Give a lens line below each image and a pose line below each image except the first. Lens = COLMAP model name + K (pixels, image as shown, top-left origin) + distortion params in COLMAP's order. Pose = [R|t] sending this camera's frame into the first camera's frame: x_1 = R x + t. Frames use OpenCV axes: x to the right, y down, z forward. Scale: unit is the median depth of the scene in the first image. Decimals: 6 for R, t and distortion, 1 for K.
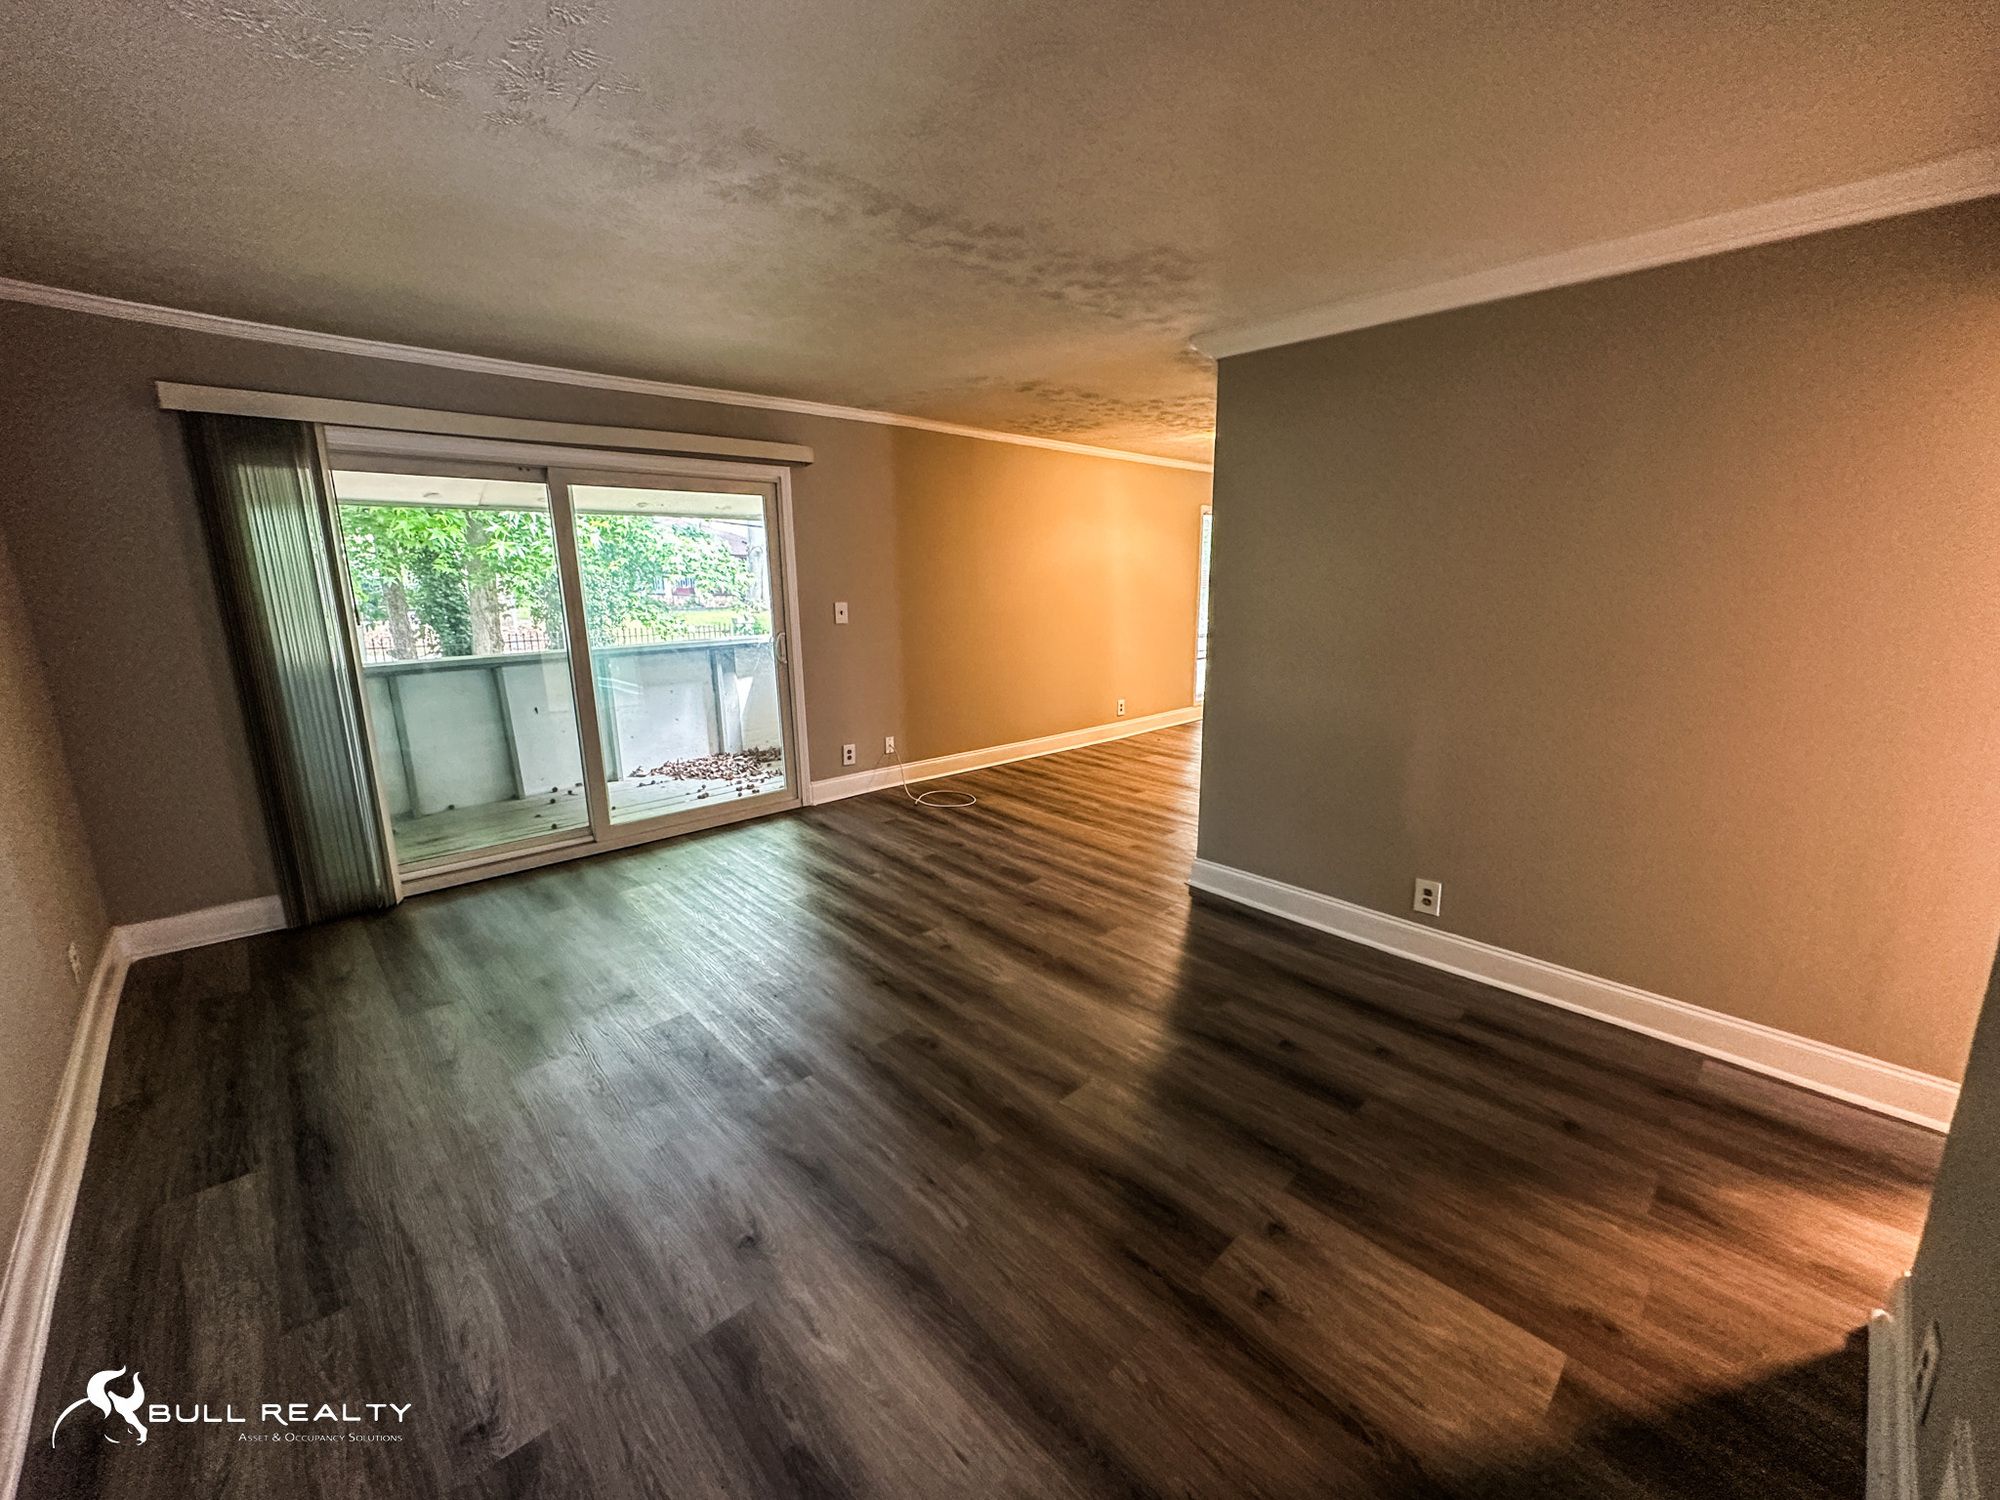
lens RADIAL K [[799.1, 0, 1006.5], [0, 799.1, 746.7], [0, 0, 1]] dist [-0.005694, 0.001681]
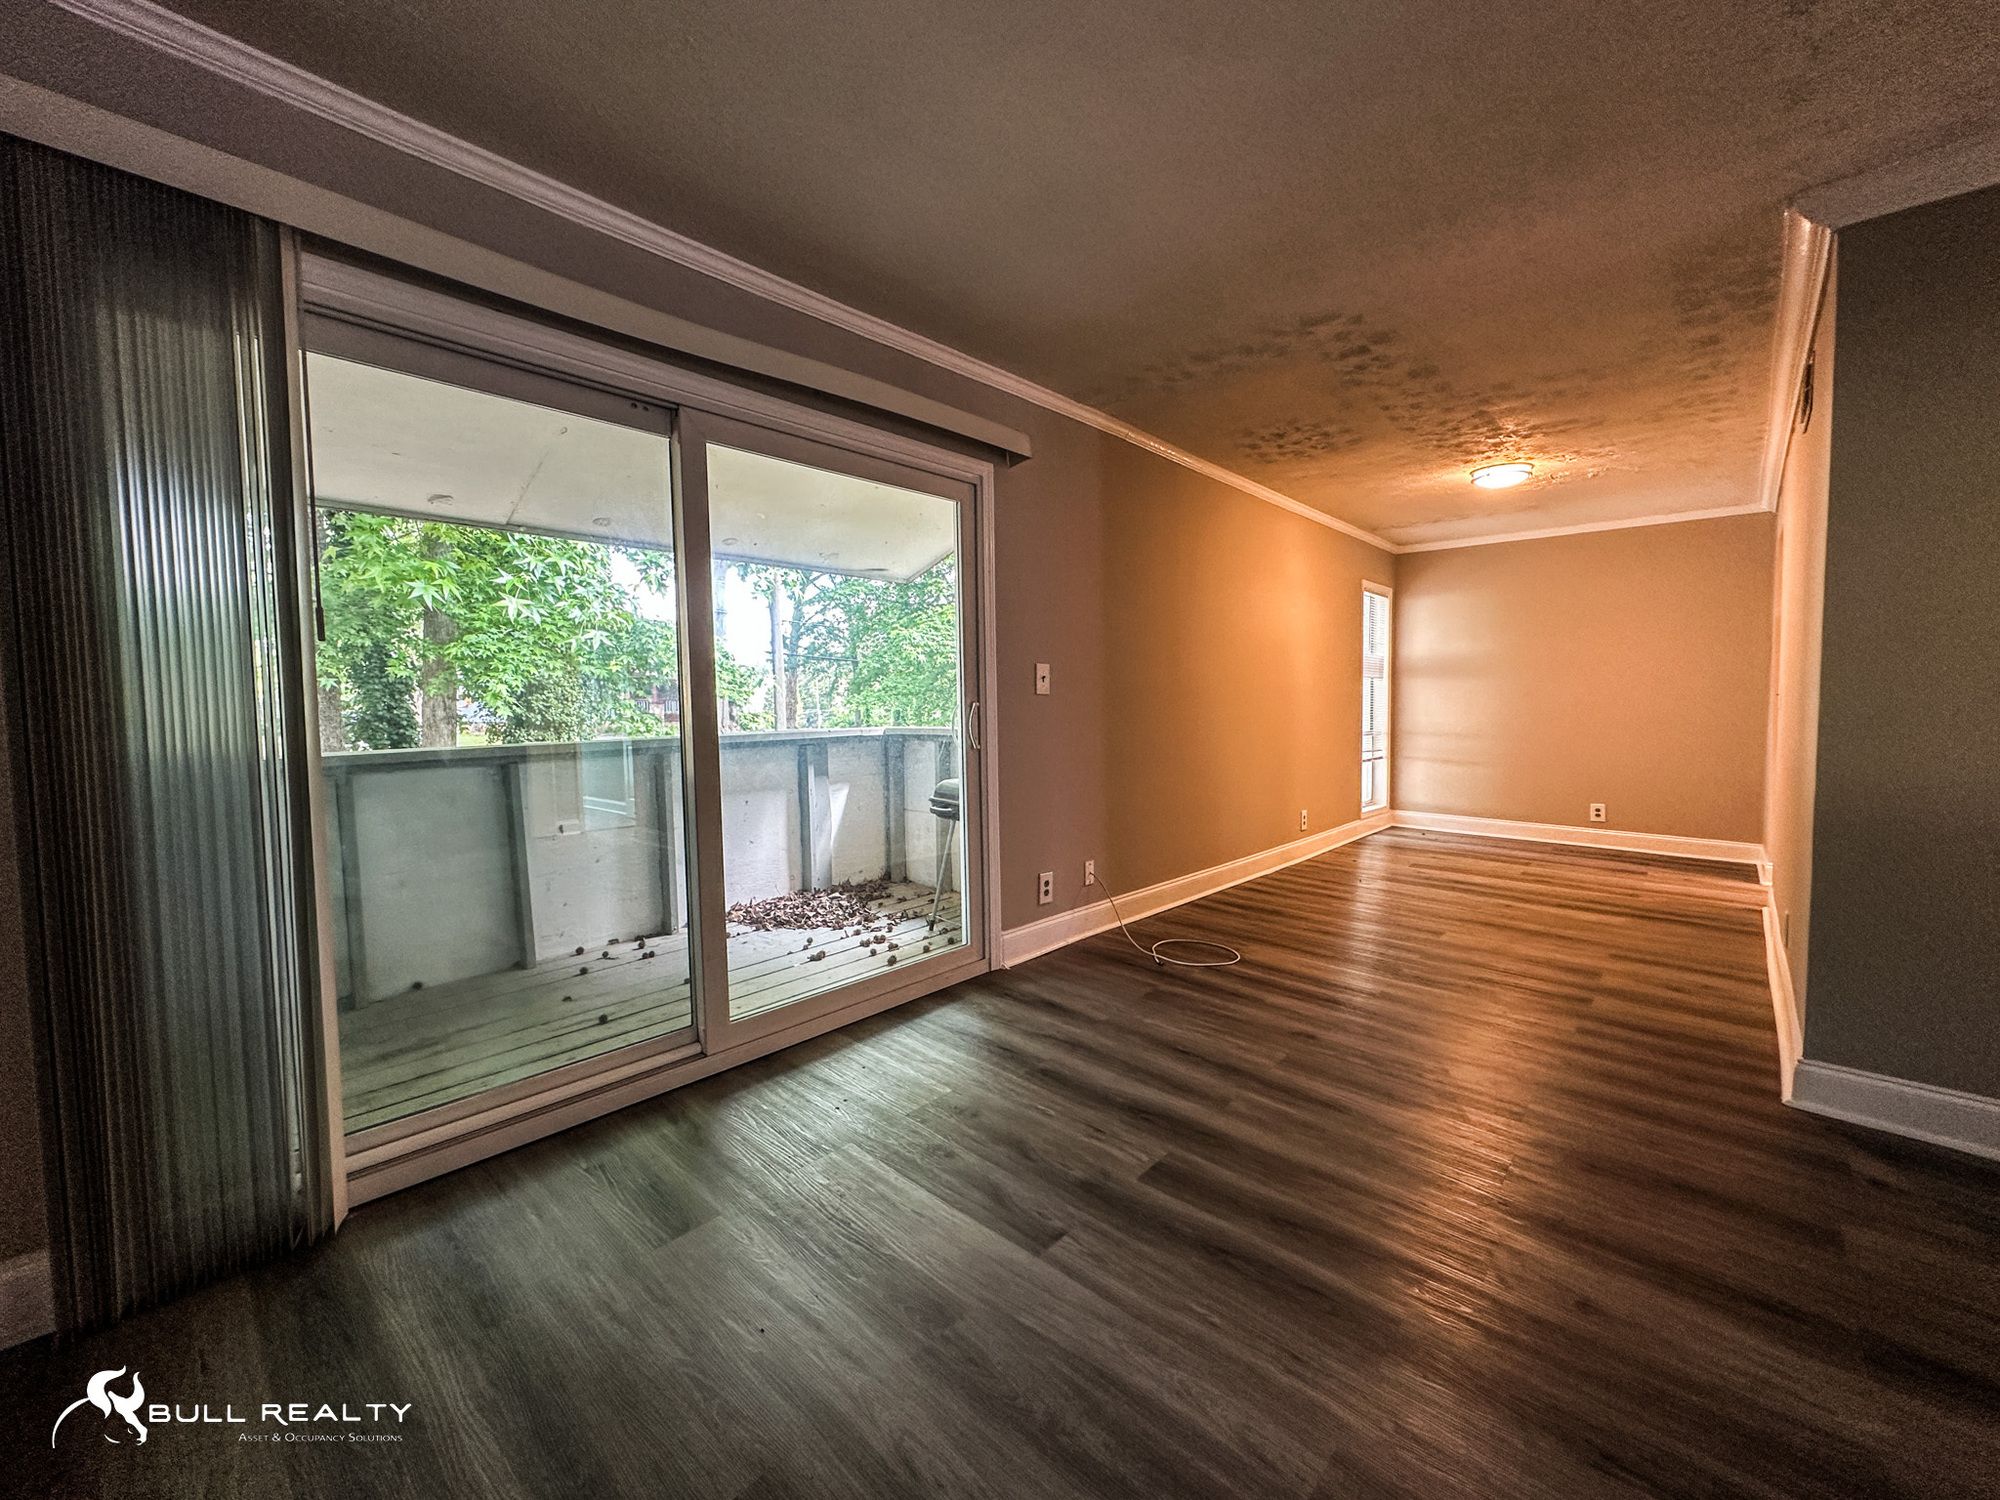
lens RADIAL K [[799.1, 0, 1004.6], [0, 799.1, 748.1], [0, 0, 1]] dist [-0.005694, 0.001681]
pose [[0.997654, -0.007277, 0.068068, -0.289194], [0.017951, 0.987349, -0.157544, -0.001189], [-0.066060, 0.158396, 0.985163, 0.337534]]
